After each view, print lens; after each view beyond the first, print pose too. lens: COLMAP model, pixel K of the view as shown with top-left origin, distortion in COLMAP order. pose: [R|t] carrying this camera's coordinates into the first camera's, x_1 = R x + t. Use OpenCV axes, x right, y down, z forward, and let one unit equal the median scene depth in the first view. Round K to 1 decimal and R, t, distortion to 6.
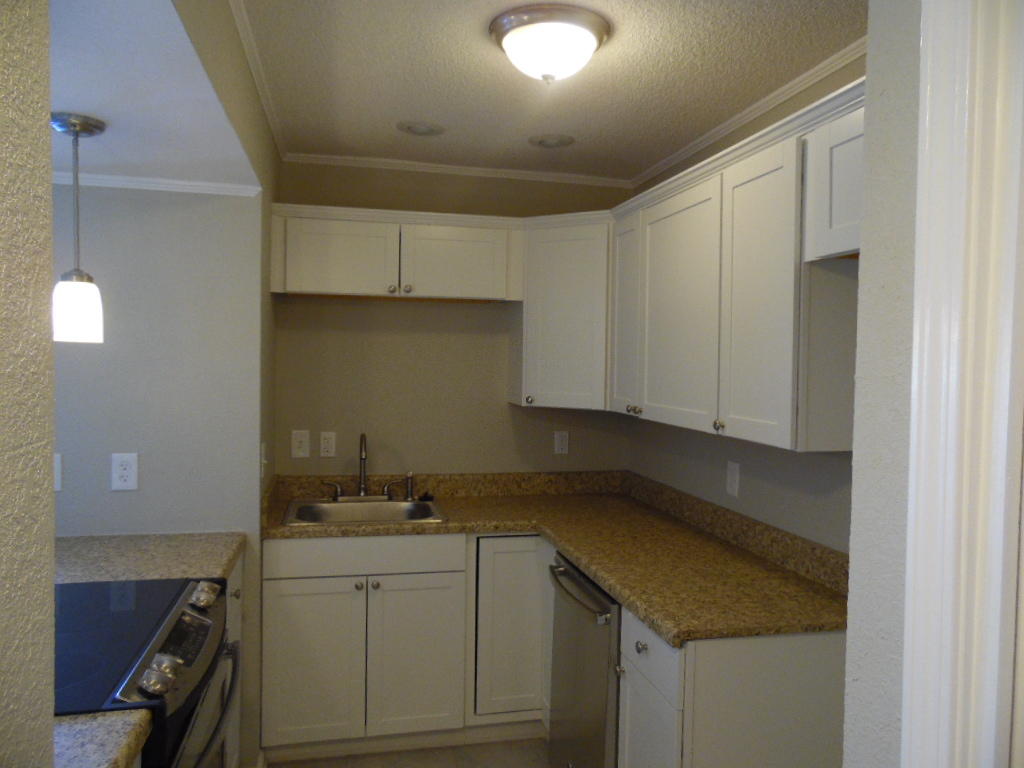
lens RADIAL K [[769.9, 0, 516.5], [0, 769.9, 382.7], [0, 0, 1]] dist [-0.039411, 0.087802]
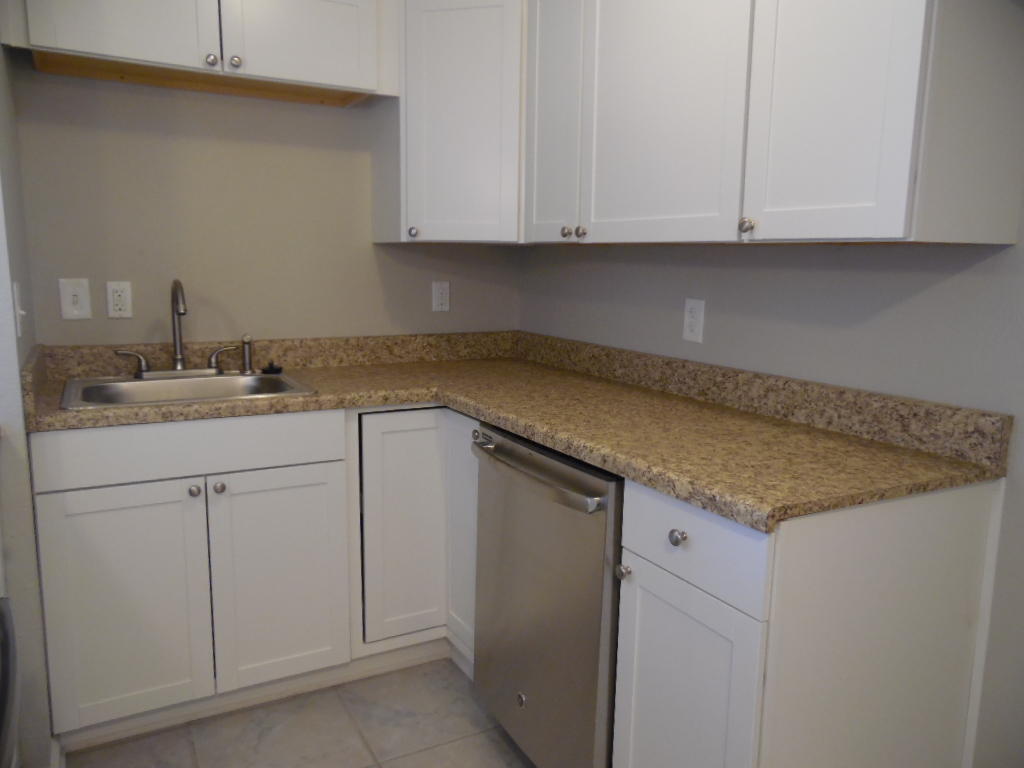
lens RADIAL K [[769.9, 0, 516.5], [0, 769.9, 382.7], [0, 0, 1]] dist [-0.039411, 0.087802]
pose [[0.962453, -0.044132, 0.267836, -0.106199], [0.008500, 0.991111, 0.132764, 0.078717], [-0.271315, -0.125503, 0.954273, 0.273549]]
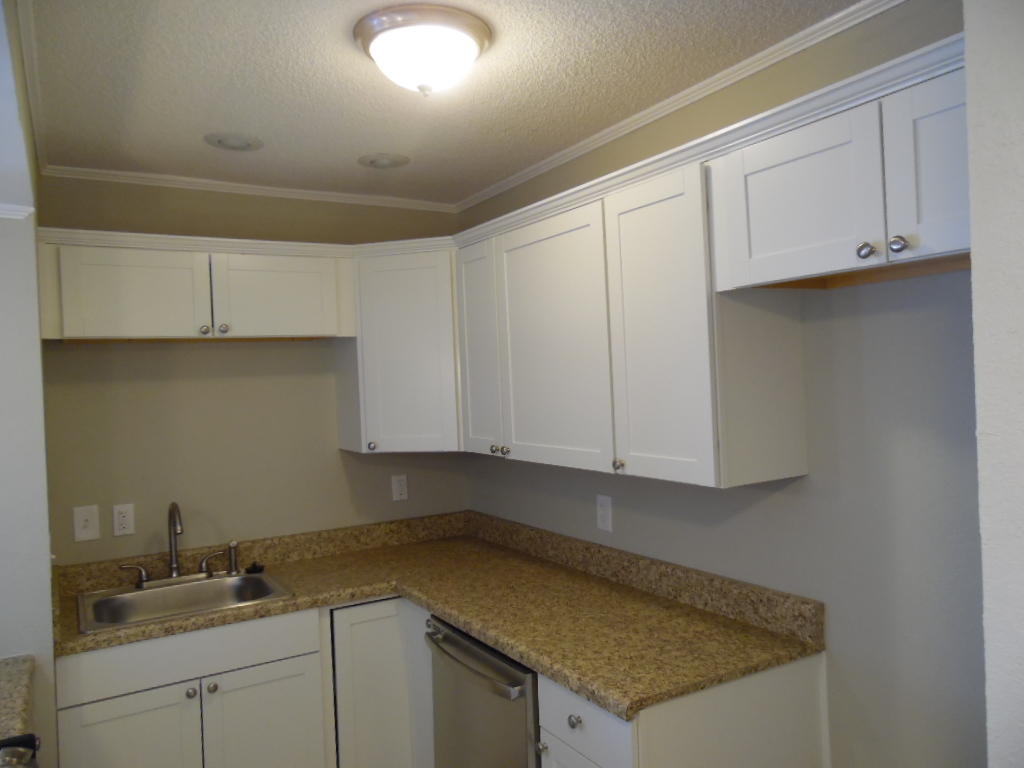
lens RADIAL K [[769.9, 0, 516.5], [0, 769.9, 382.7], [0, 0, 1]] dist [-0.039411, 0.087802]
pose [[0.950556, -0.058181, 0.305053, -0.105340], [0.066957, 0.997587, -0.018378, -0.027044], [-0.303248, 0.037895, 0.952158, 0.101739]]
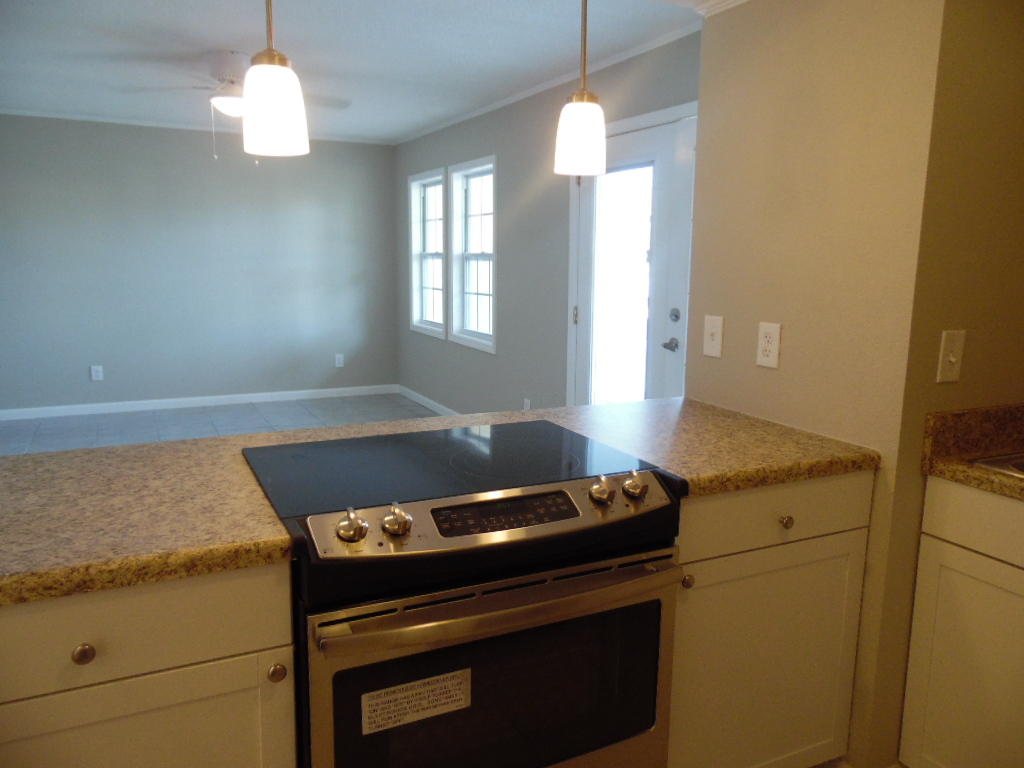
lens RADIAL K [[769.9, 0, 516.5], [0, 769.9, 382.7], [0, 0, 1]] dist [-0.039411, 0.087802]
pose [[0.248556, 0.142895, -0.958019, 0.200263], [-0.042887, 0.989712, 0.136495, 0.049029], [0.967668, 0.007160, 0.252127, 0.473576]]
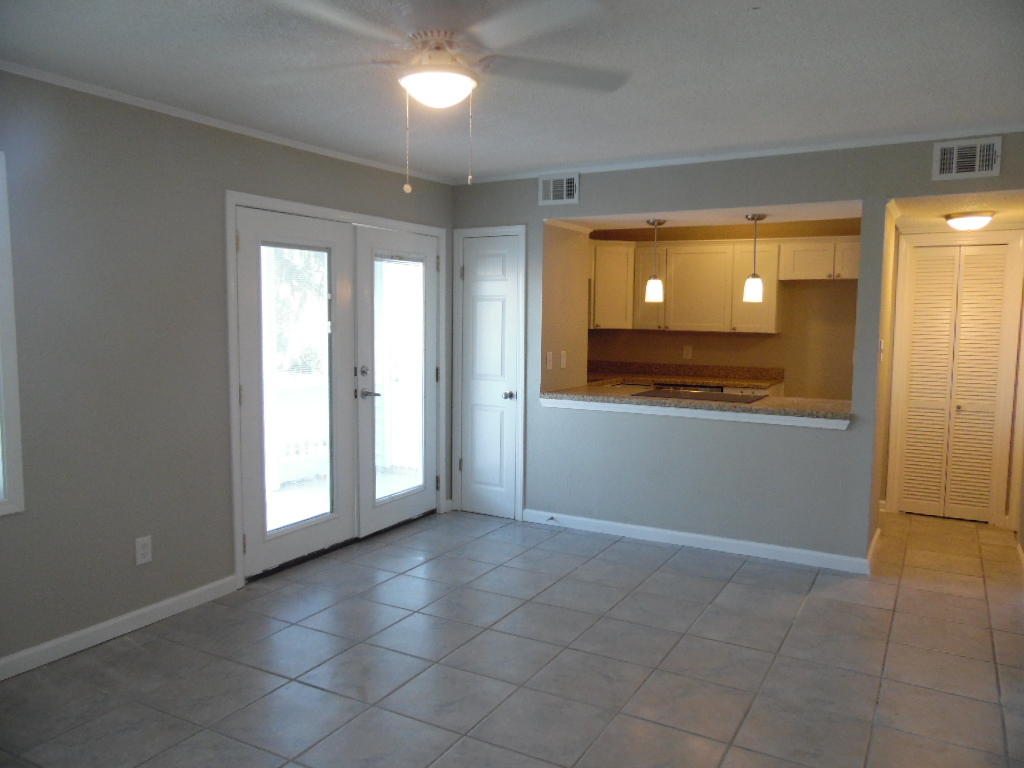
lens RADIAL K [[769.9, 0, 516.5], [0, 769.9, 382.7], [0, 0, 1]] dist [-0.039411, 0.087802]
pose [[0.675675, -0.074898, 0.733385, -1.978479], [0.022214, 0.996442, 0.081298, 0.001330], [-0.736865, -0.038640, 0.674935, -0.336206]]
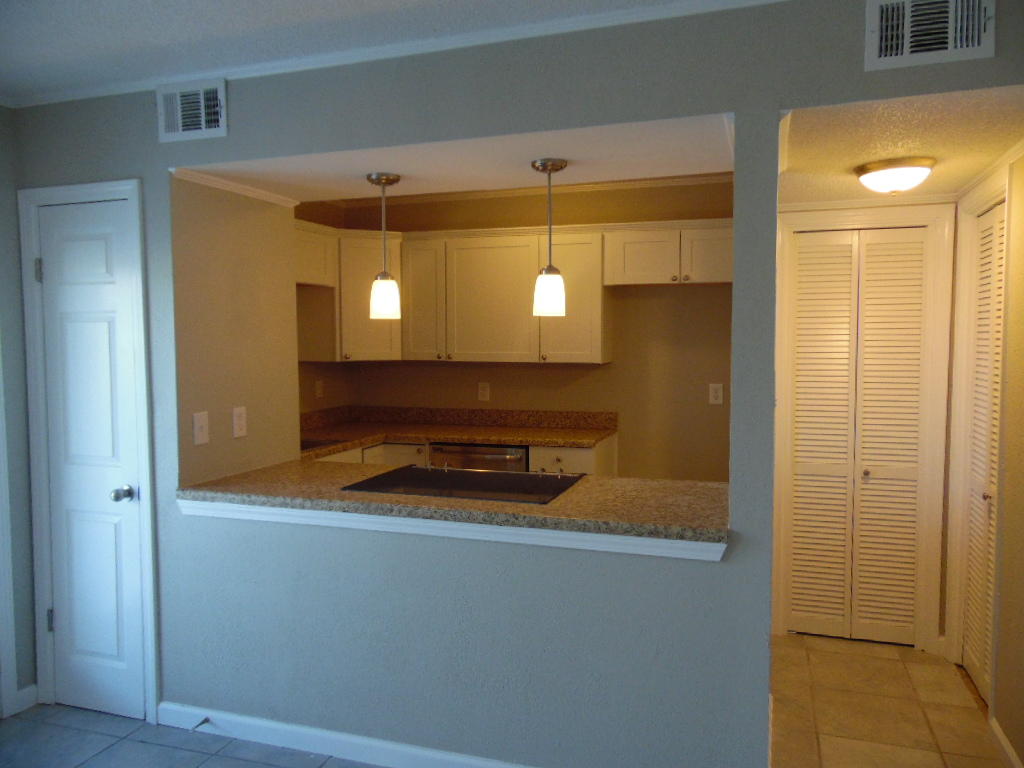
lens RADIAL K [[769.9, 0, 516.5], [0, 769.9, 382.7], [0, 0, 1]] dist [-0.039411, 0.087802]
pose [[0.524369, -0.071620, 0.848474, -1.188495], [0.038247, 0.997432, 0.060557, -0.004704], [-0.850632, 0.000698, 0.525761, -0.029700]]
